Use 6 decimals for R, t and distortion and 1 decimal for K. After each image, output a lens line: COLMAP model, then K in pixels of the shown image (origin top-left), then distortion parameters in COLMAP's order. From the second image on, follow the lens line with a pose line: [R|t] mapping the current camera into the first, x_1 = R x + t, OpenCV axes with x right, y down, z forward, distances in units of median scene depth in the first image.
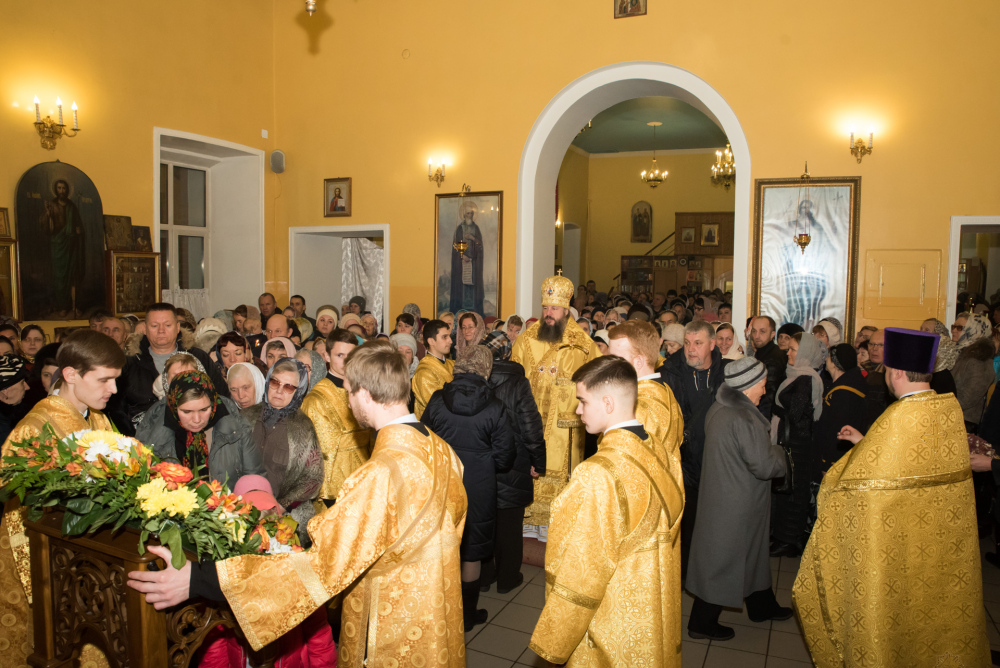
lens RADIAL K [[708.2, 0, 505.6], [0, 708.2, 323.9], [0, 0, 1]] dist [-0.122499, 0.101146]
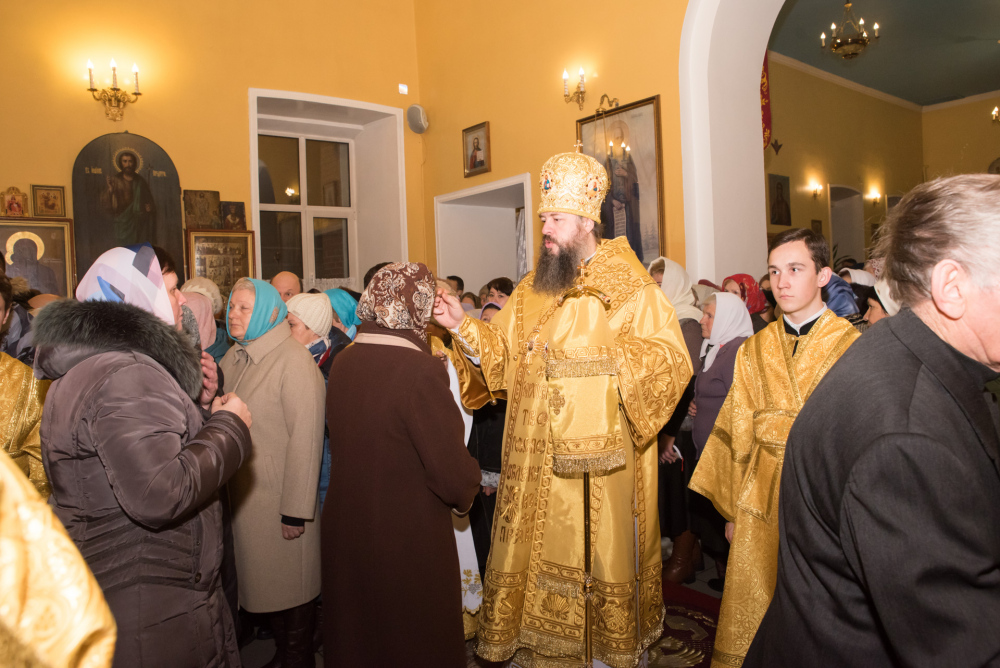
lens RADIAL K [[708.2, 0, 505.6], [0, 708.2, 323.9], [0, 0, 1]] dist [-0.122499, 0.101146]
pose [[0.885156, -0.030335, -0.464305, 0.160218], [0.019538, 0.999416, -0.028050, 0.039193], [0.464885, 0.015757, 0.885231, 0.352606]]
